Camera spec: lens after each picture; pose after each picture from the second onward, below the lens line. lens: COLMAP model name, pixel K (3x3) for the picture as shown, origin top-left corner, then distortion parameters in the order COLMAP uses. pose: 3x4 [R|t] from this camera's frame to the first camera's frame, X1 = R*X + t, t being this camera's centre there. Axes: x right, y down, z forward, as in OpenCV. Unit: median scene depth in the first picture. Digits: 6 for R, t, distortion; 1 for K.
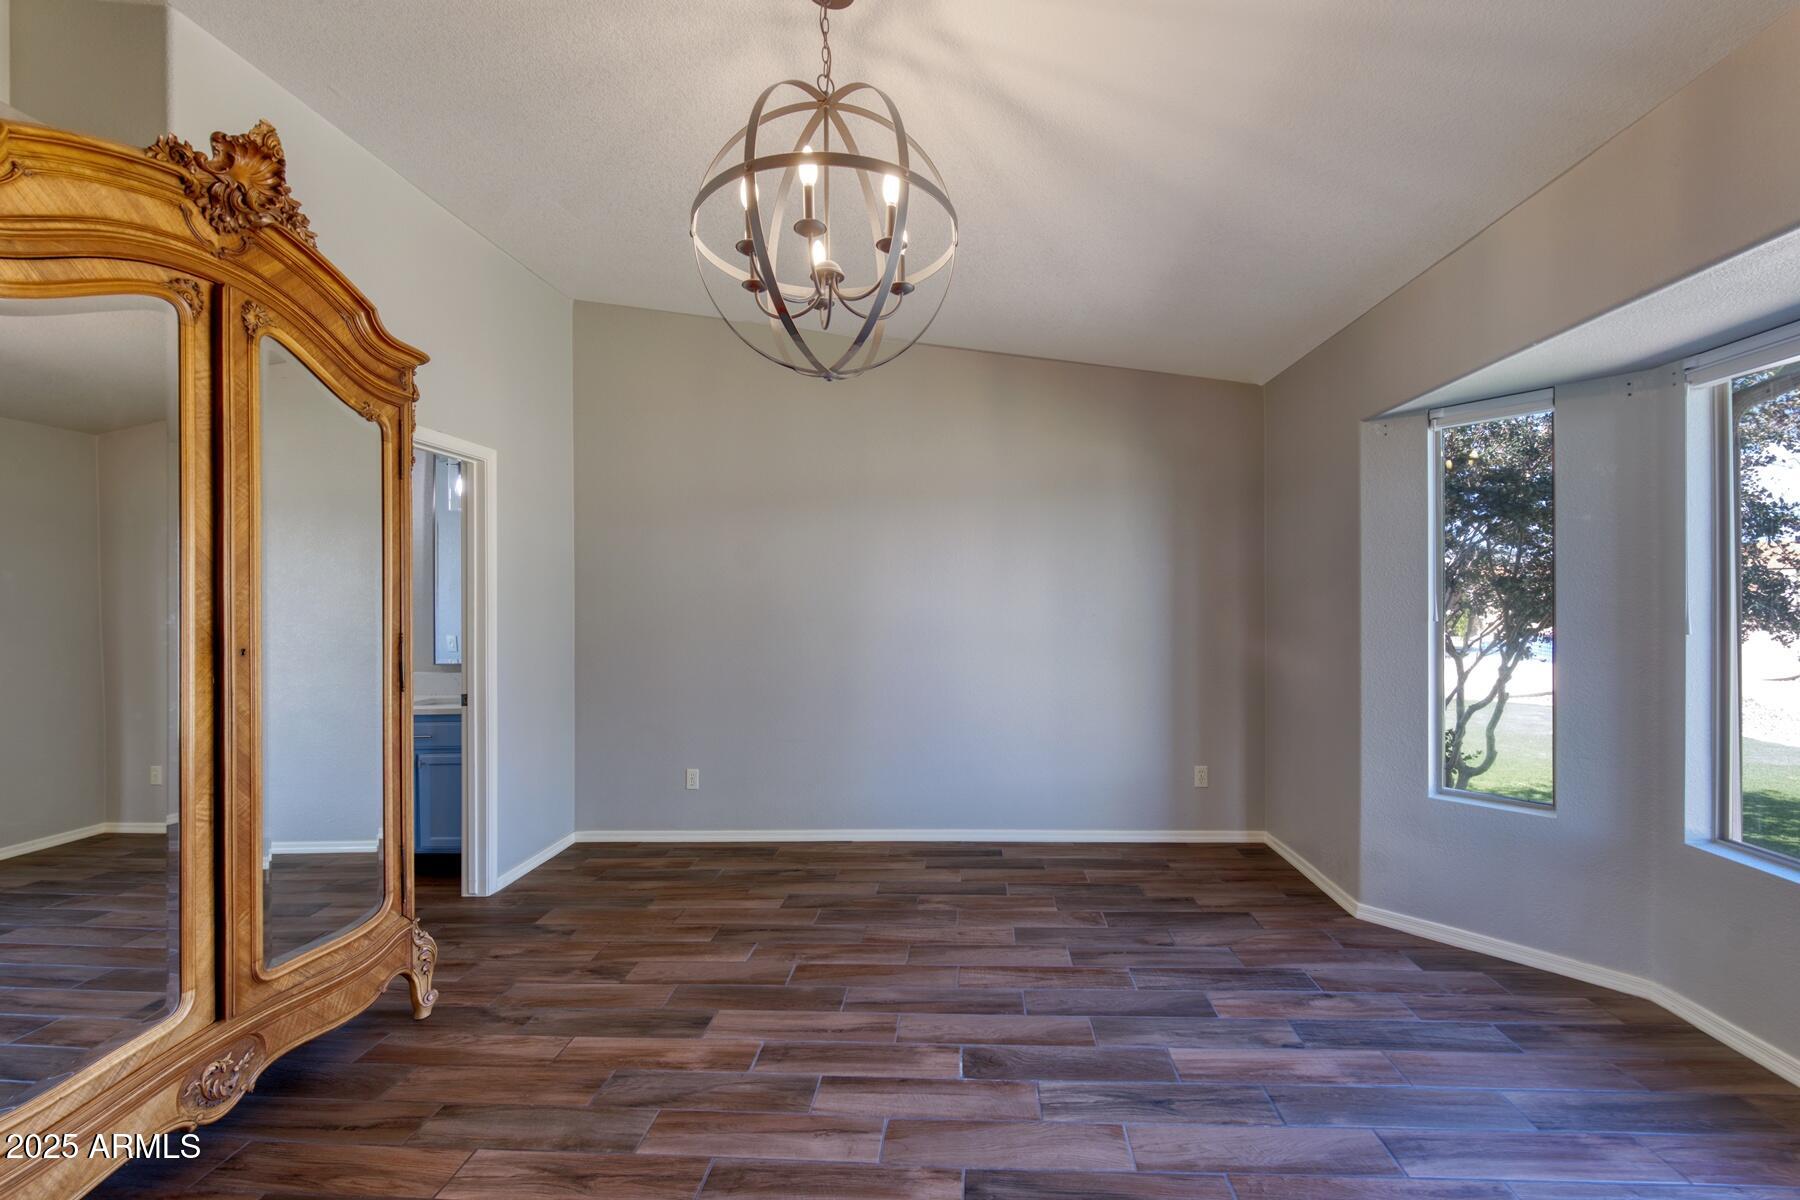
lens RADIAL K [[736.2, 0, 909.2], [0, 736.2, 583.6], [0, 0, 1]] dist [0.027741, -0.017668]
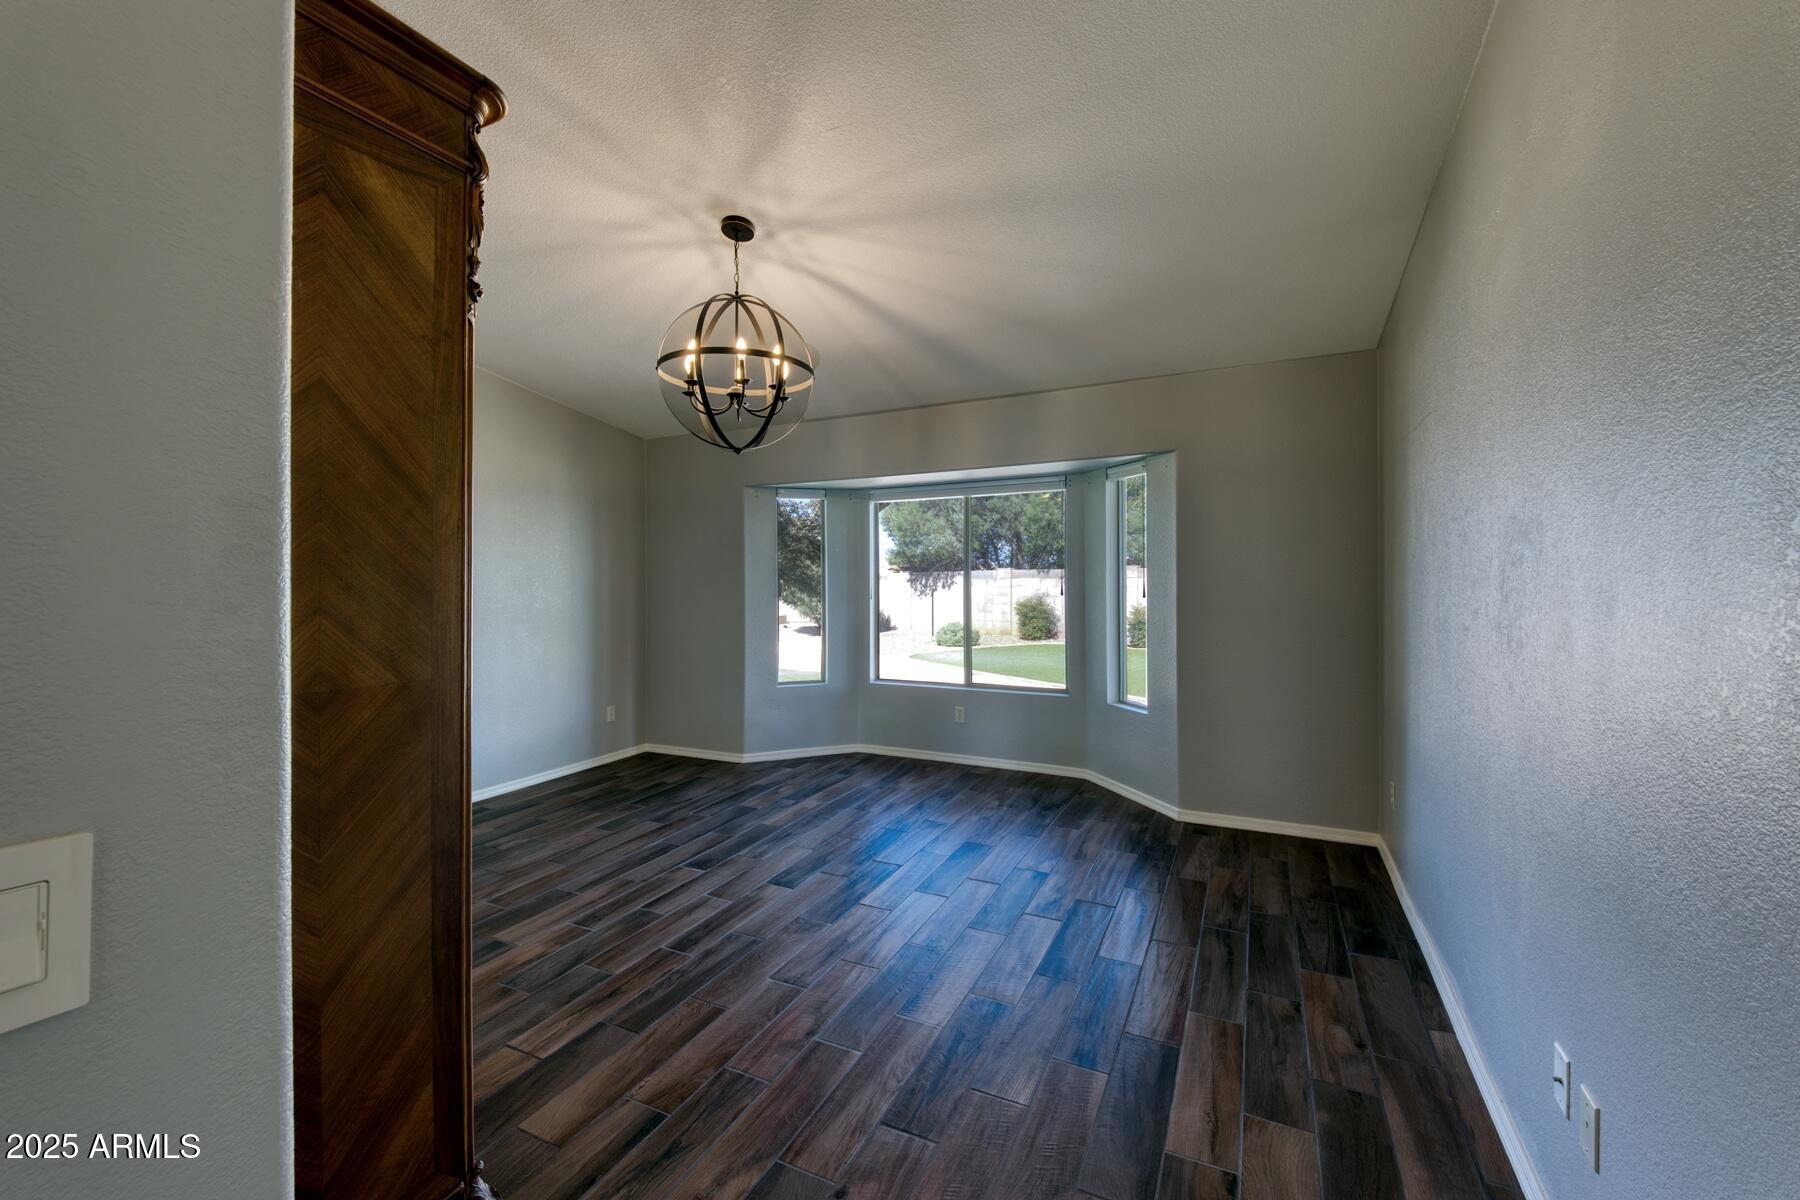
lens RADIAL K [[697.5, 0, 887.4], [0, 697.5, 568.2], [0, 0, 1]] dist [0.019254, -0.014155]
pose [[0.395898, 0.033378, 0.917688, -1.072179], [-0.017583, 0.999432, -0.028765, 0.027038], [-0.918126, -0.004748, 0.396260, 0.012792]]
